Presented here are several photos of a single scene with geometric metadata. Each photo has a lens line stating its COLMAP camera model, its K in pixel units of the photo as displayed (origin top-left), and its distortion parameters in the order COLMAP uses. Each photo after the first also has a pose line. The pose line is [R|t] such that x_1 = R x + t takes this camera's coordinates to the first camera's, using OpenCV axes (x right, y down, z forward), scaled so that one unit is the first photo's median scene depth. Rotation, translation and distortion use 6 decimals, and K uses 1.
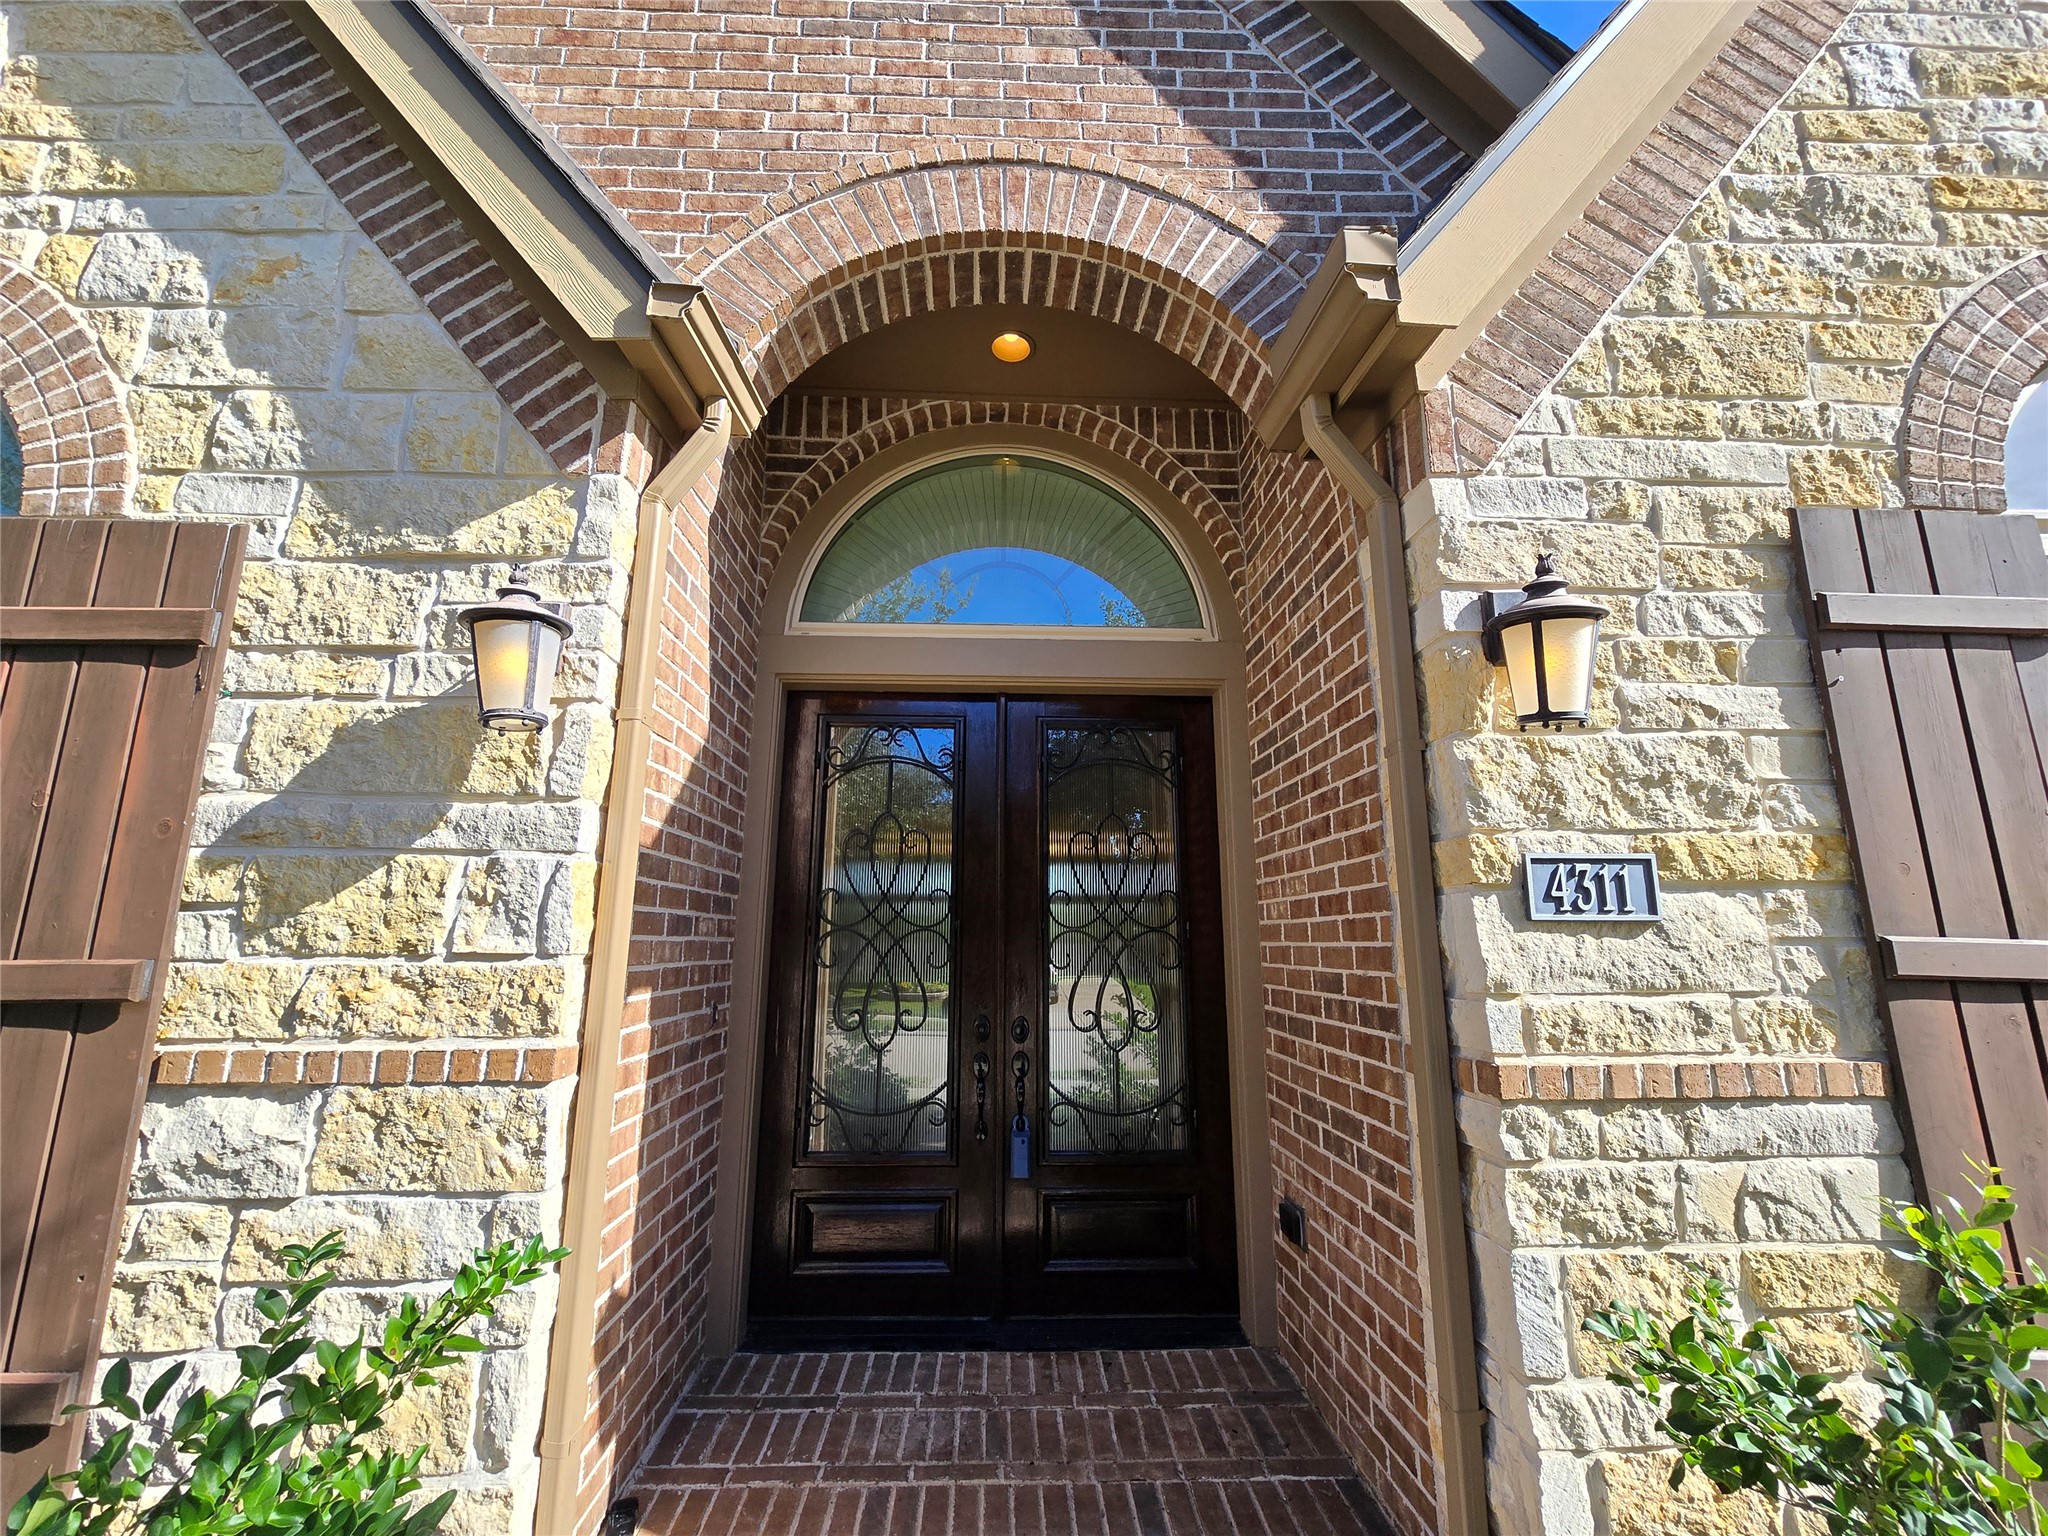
lens RADIAL K [[839.7, 0, 1019.0], [0, 839.7, 762.3], [0, 0, 1]] dist [-0.003759, -0.000082]
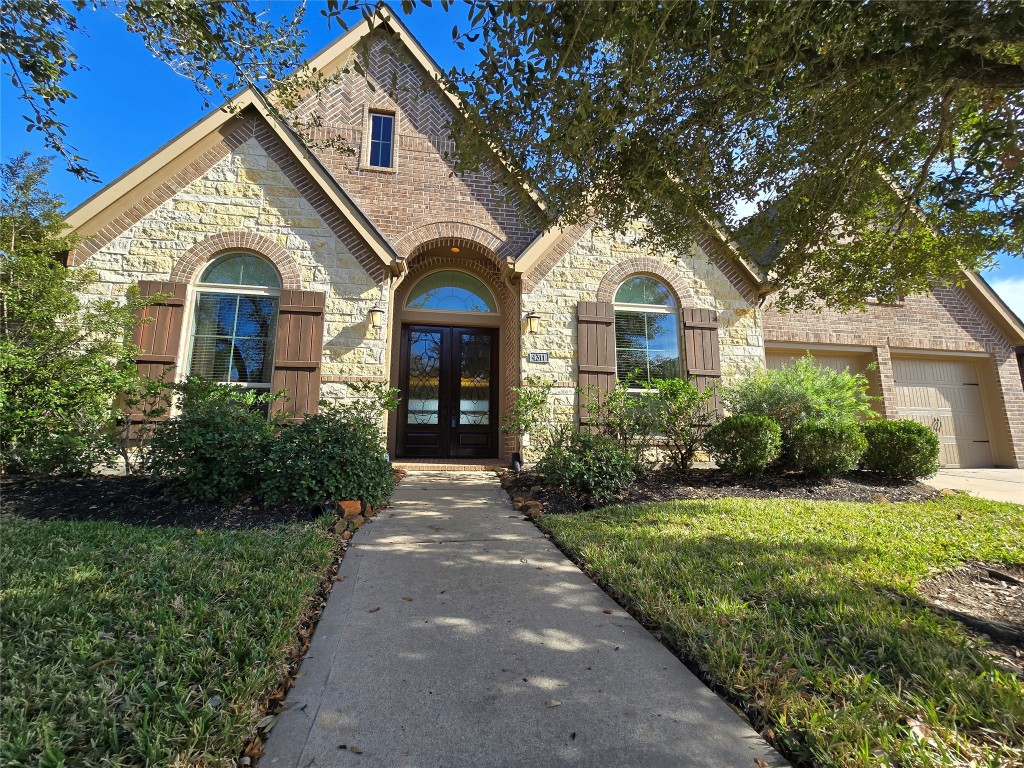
lens RADIAL K [[419.8, 0, 509.5], [0, 419.8, 381.2], [0, 0, 1]] dist [-0.003759, -0.000082]
pose [[0.990930, 0.020219, 0.132846, -0.009351], [-0.026162, 0.998726, 0.043147, 0.176383], [-0.131804, -0.046231, 0.990197, -2.075878]]
